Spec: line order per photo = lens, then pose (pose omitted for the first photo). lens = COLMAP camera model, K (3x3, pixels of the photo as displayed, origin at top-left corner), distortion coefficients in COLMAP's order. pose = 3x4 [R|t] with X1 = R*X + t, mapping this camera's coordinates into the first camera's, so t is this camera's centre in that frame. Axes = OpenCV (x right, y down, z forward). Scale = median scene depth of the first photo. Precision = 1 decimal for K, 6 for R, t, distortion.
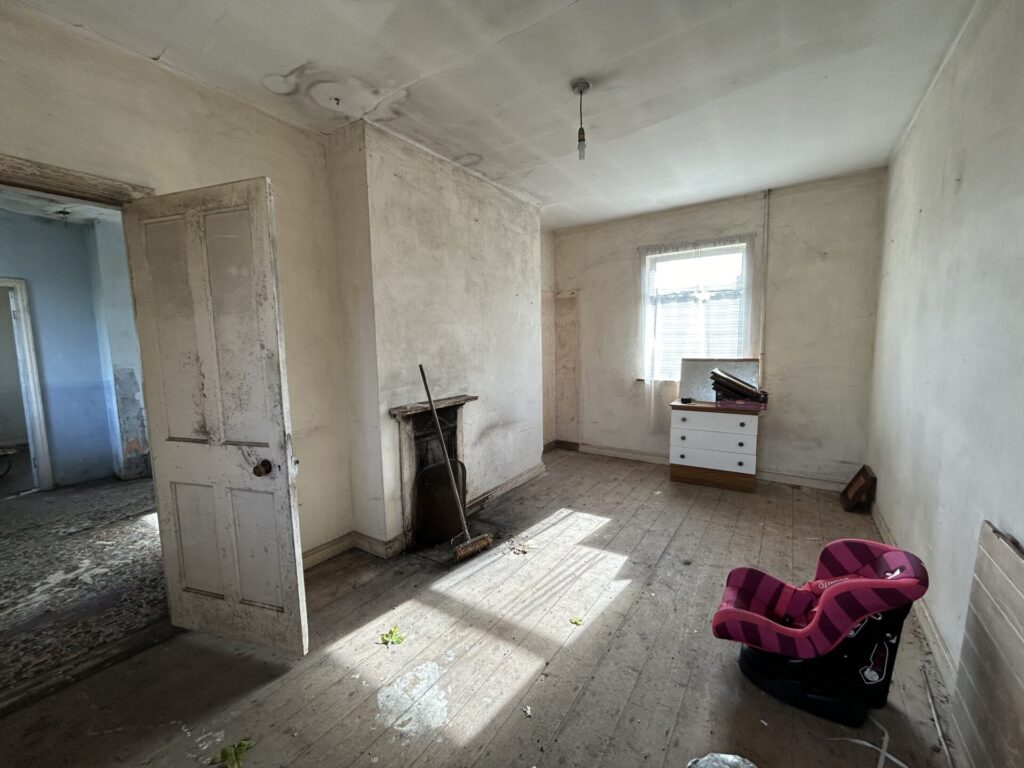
lens RADIAL K [[413.9, 0, 510.3], [0, 413.9, 384.1], [0, 0, 1]] dist [-0.000179, 0.000207]
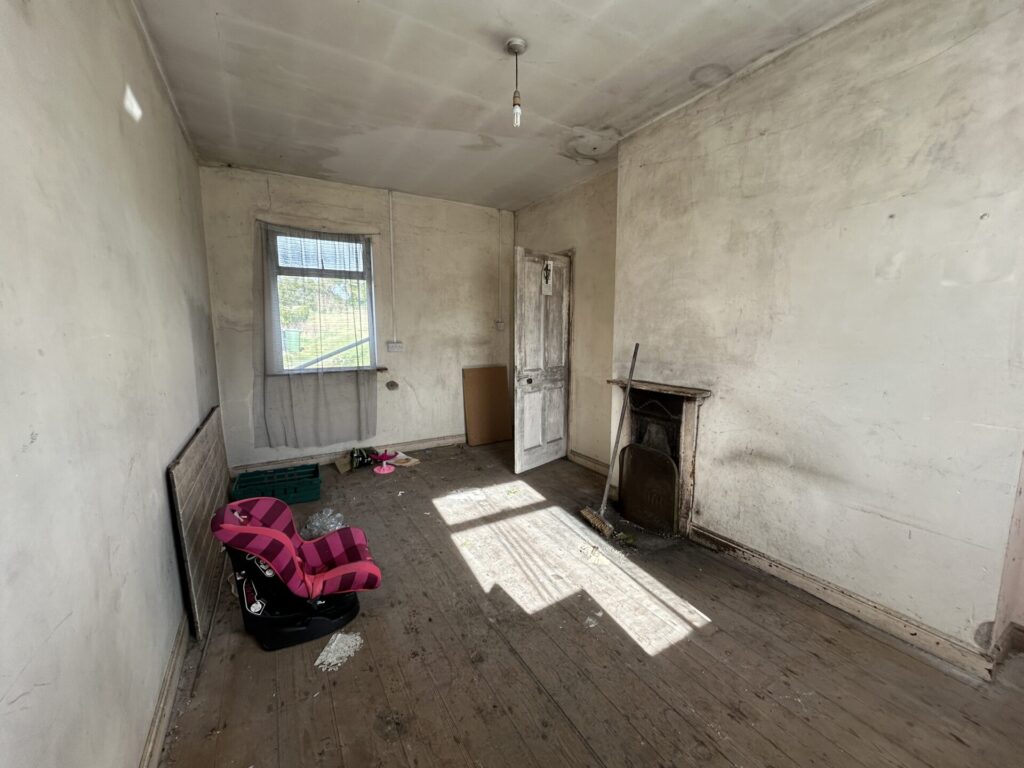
lens RADIAL K [[413.9, 0, 510.3], [0, 413.9, 384.1], [0, 0, 1]] dist [-0.000179, 0.000207]
pose [[-0.426125, 0.141440, -0.893539, 0.805142], [-0.081846, 0.977625, 0.193781, -0.114294], [0.900955, 0.155707, -0.405014, 1.072710]]
